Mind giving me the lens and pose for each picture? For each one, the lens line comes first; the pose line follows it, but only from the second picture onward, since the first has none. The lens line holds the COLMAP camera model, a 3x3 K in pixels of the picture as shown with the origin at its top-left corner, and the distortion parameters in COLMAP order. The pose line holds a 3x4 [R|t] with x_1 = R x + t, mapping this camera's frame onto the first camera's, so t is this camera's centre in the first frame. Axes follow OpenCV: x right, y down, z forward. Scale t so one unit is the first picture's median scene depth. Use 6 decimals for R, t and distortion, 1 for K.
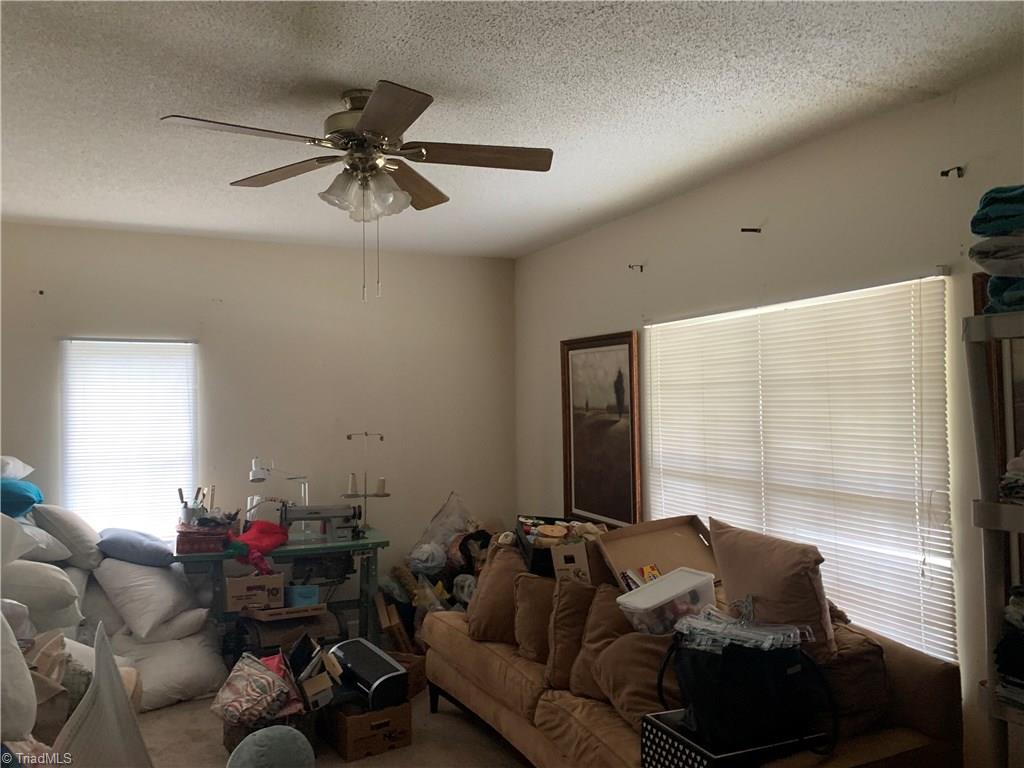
lens RADIAL K [[808.4, 0, 512.0], [0, 808.4, 384.0], [0, 0, 1]] dist [0.043180, -0.001511]
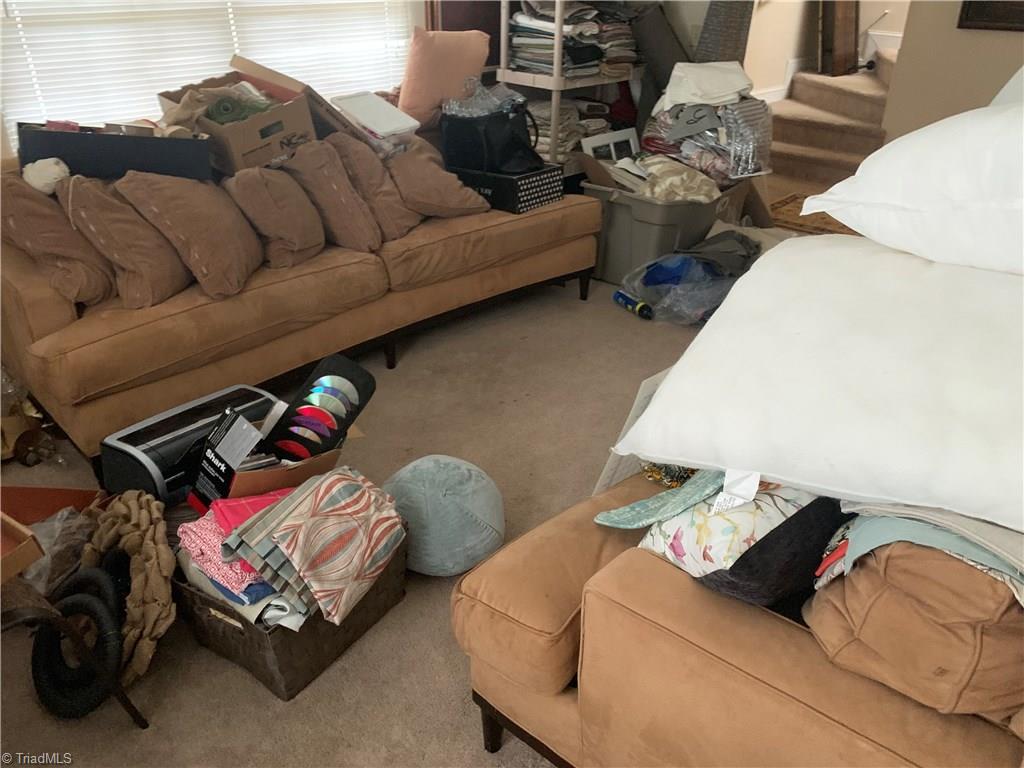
lens RADIAL K [[783.8, 0, 515.5], [0, 783.8, 380.1], [0, 0, 1]] dist [0.044629, -0.054679]
pose [[-0.398064, -0.430287, 0.810184, -0.578183], [-0.024041, 0.887761, 0.459676, 0.058825], [-0.917043, 0.163503, -0.363730, 0.854159]]
